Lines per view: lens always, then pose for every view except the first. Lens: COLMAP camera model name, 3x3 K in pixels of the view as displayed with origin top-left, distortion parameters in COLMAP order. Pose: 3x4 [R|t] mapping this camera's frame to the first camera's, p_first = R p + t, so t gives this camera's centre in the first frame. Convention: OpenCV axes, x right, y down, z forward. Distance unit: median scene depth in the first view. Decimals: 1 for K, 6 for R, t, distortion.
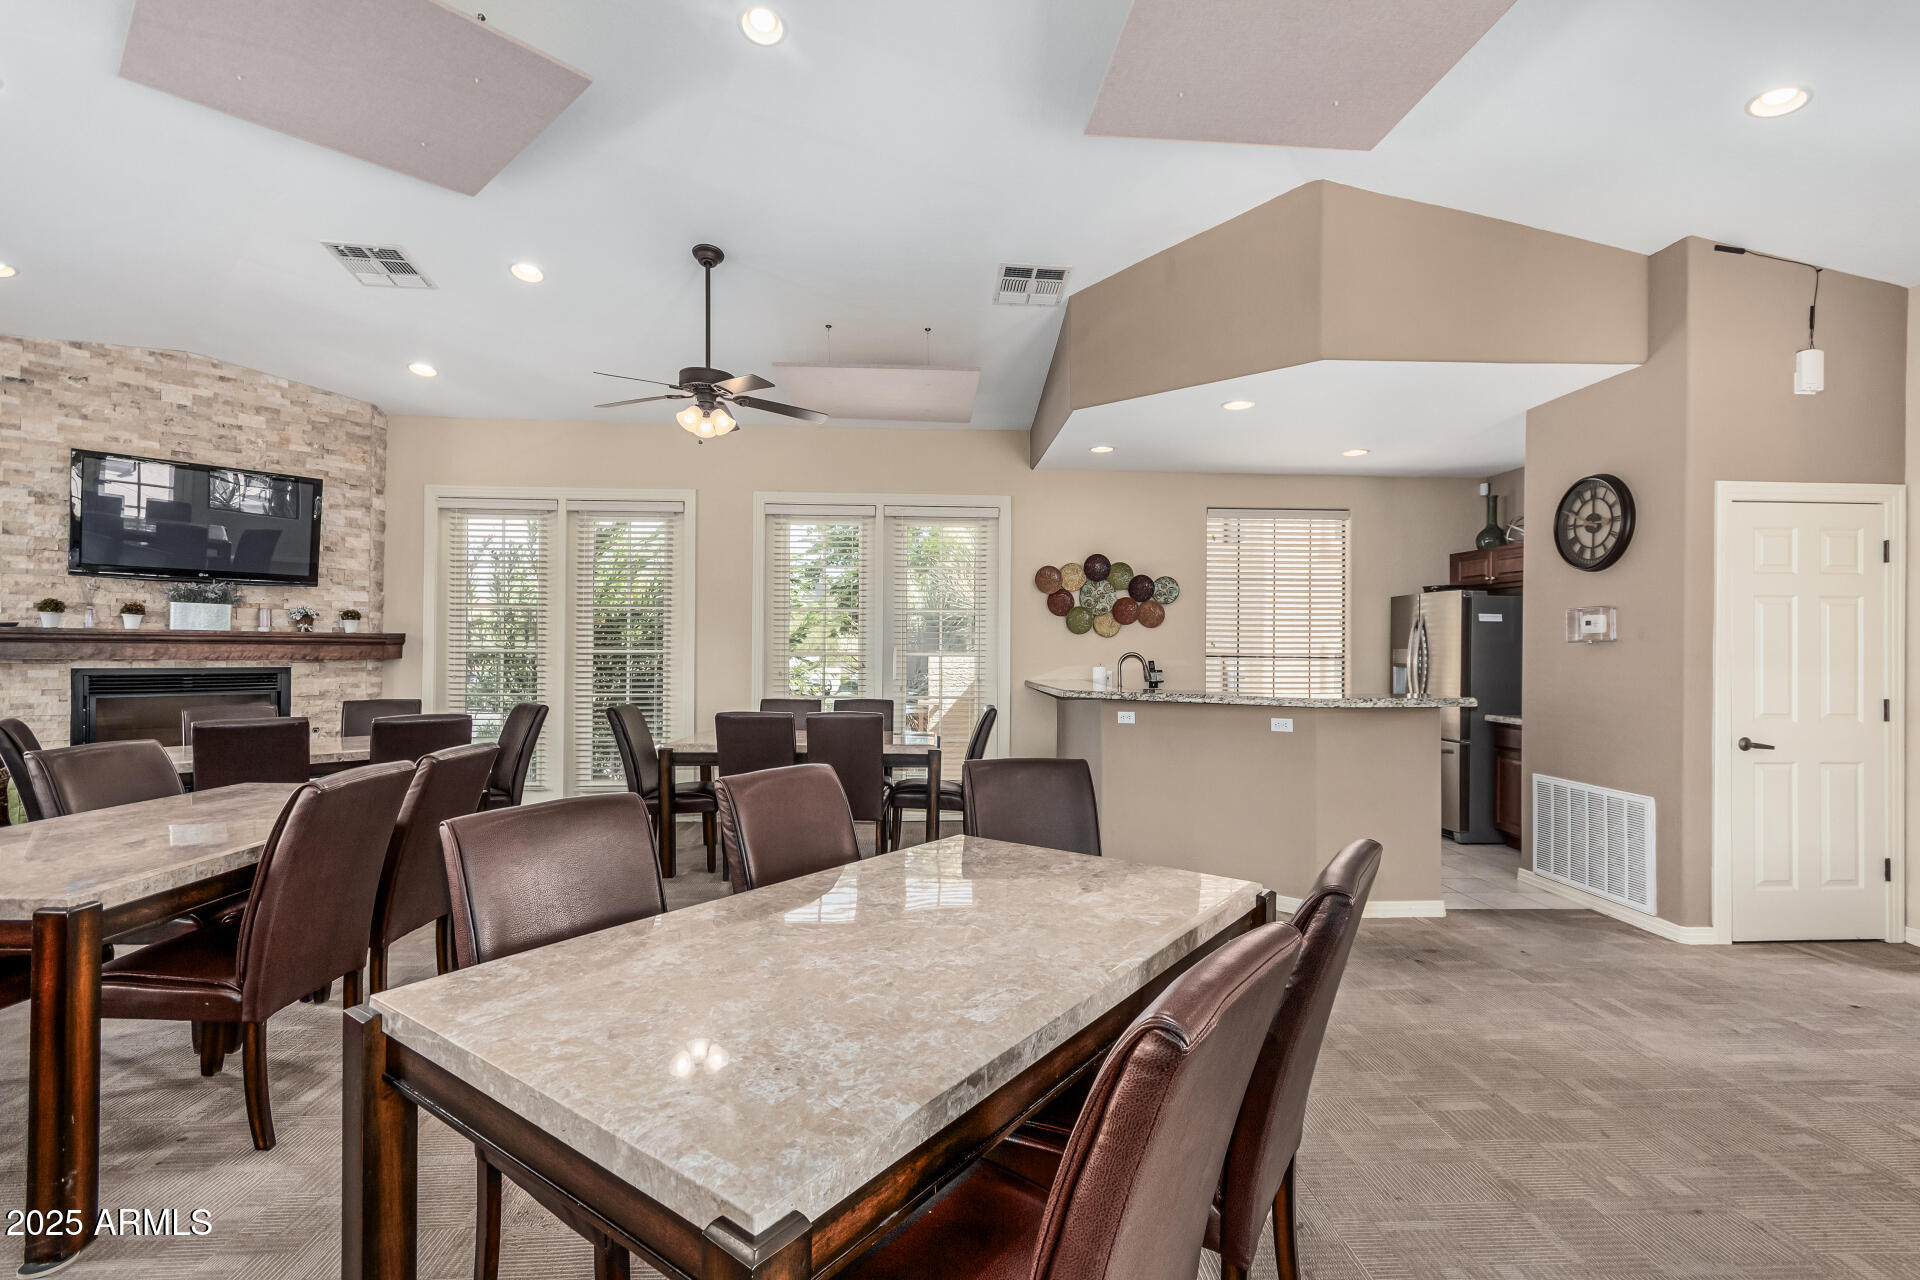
lens RADIAL K [[896.1, 0, 955.7], [0, 896.1, 646.3], [0, 0, 1]] dist [0.011055, -0.000755]
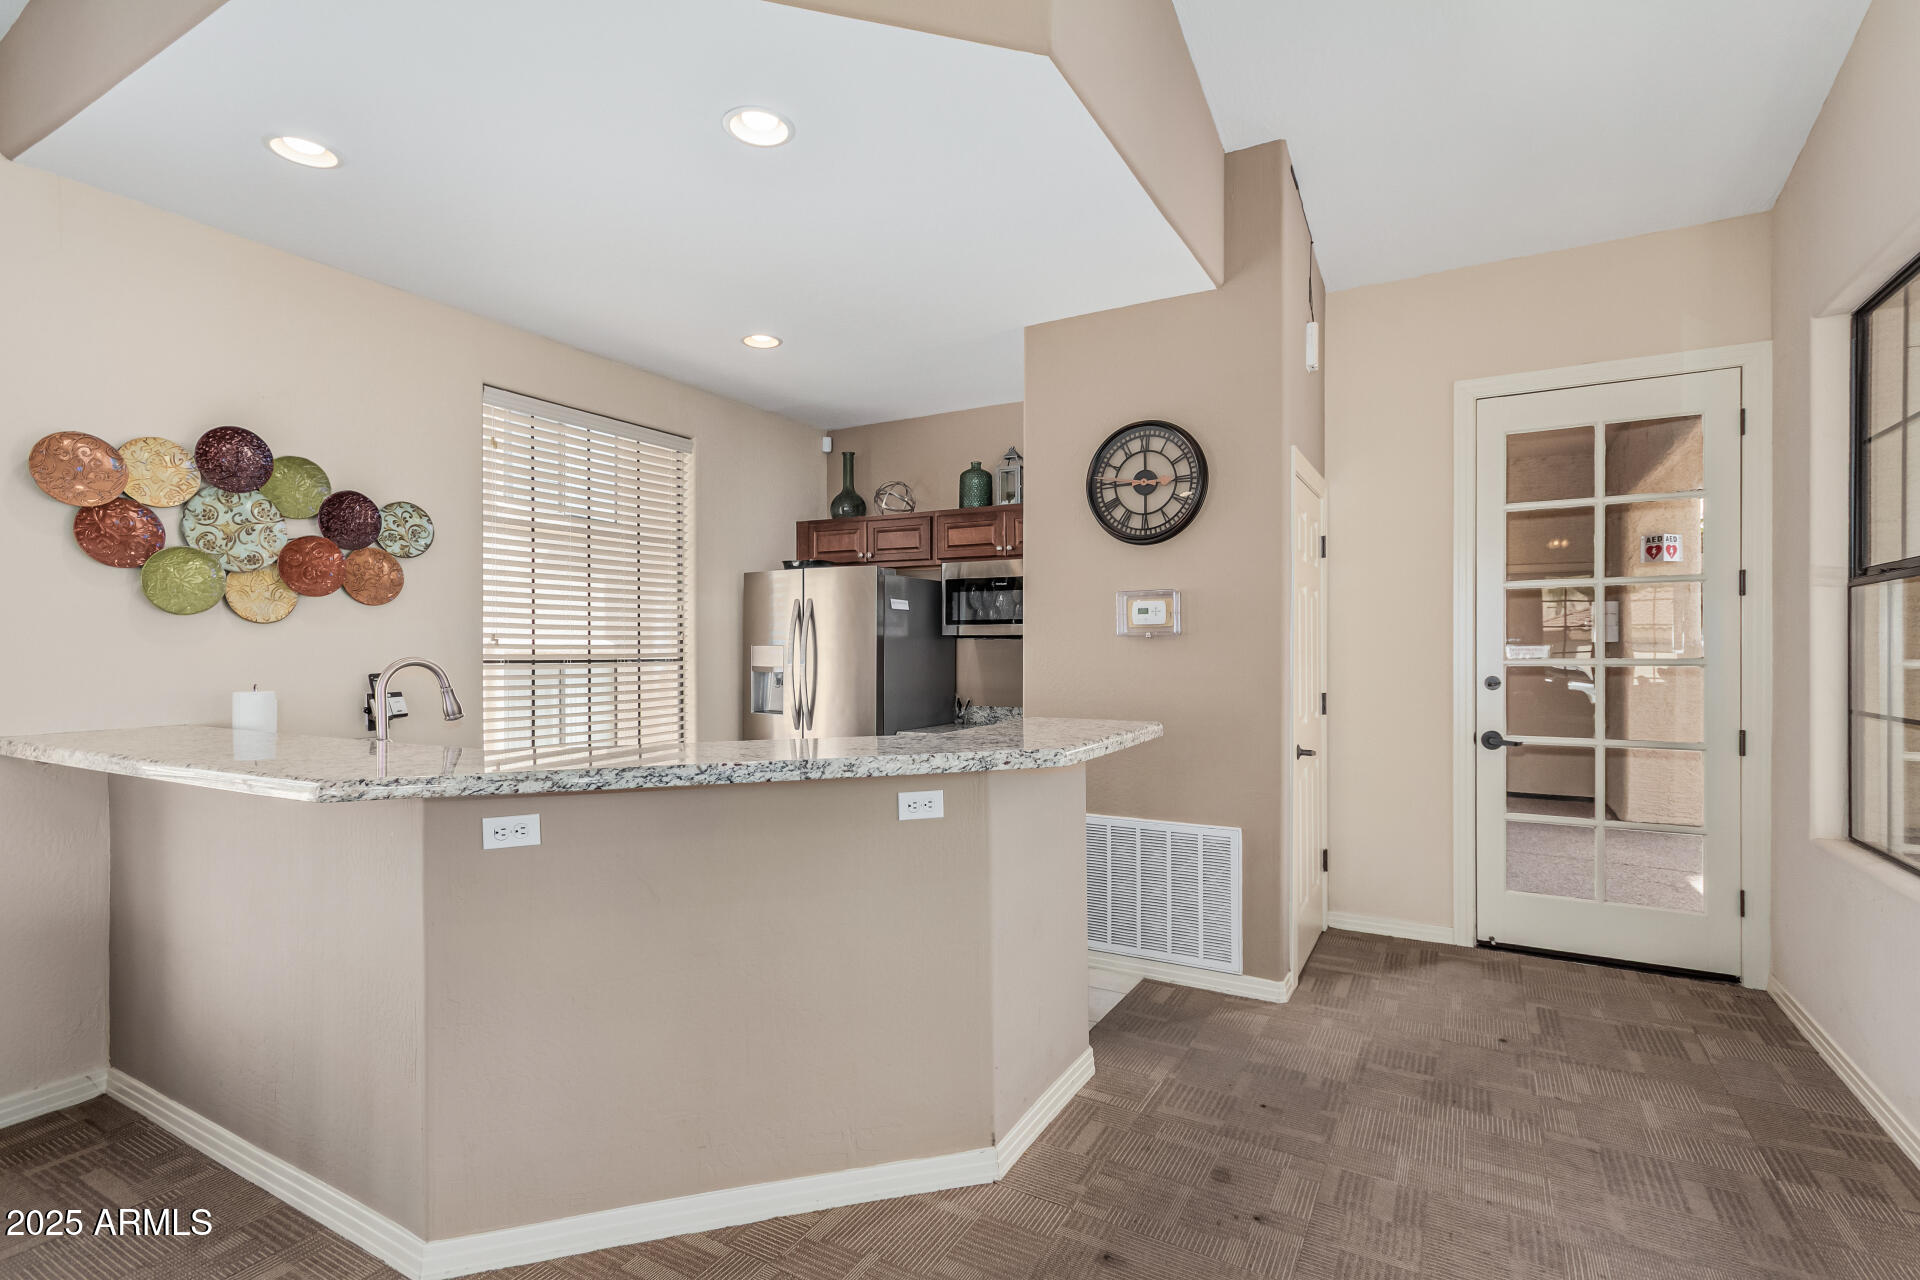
lens RADIAL K [[896.1, 0, 965.5], [0, 896.1, 648.7], [0, 0, 1]] dist [0.011055, -0.000755]
pose [[0.529419, -0.008899, 0.848314, -0.023094], [0.003982, 0.999960, 0.008004, -0.000077], [-0.848351, -0.000860, 0.529433, 0.503834]]
